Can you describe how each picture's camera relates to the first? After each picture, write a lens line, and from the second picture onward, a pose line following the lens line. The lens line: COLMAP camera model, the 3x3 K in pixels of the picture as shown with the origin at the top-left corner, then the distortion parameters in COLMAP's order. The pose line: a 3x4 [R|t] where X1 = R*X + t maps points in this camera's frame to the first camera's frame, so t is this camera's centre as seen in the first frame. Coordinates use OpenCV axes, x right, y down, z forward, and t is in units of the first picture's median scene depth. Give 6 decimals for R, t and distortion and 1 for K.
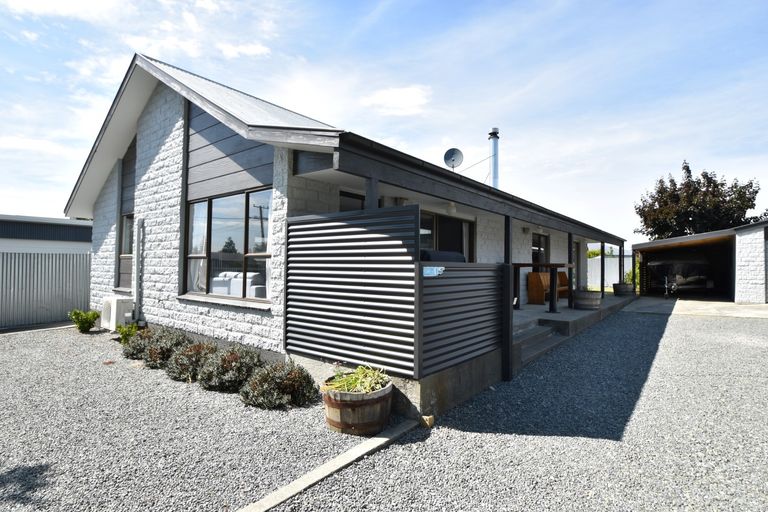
lens RADIAL K [[398.9, 0, 384.0], [0, 398.9, 256.0], [0, 0, 1]] dist [-0.003704, -0.001481]
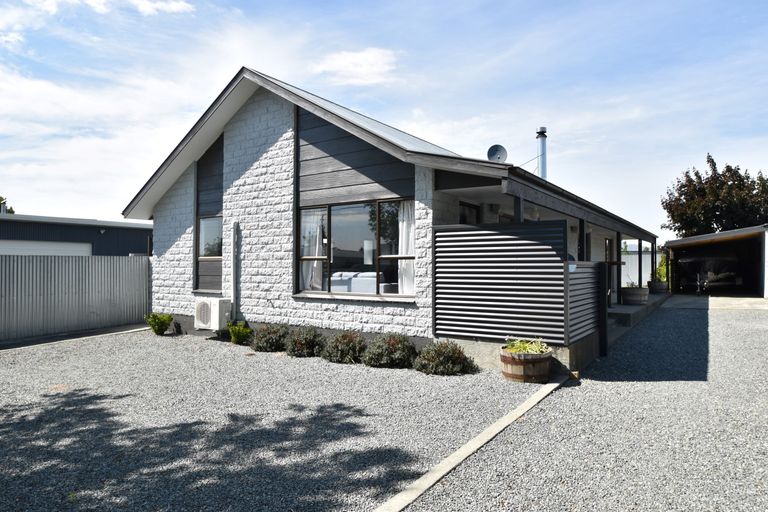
lens RADIAL K [[501.7, 0, 384.0], [0, 501.7, 256.0], [0, 0, 1]] dist [-0.020932, 0.003956]
pose [[0.996442, -0.008920, 0.083812, -0.394258], [0.008609, 0.999955, 0.004062, -0.008992], [-0.083845, -0.003326, 0.996473, -0.384897]]
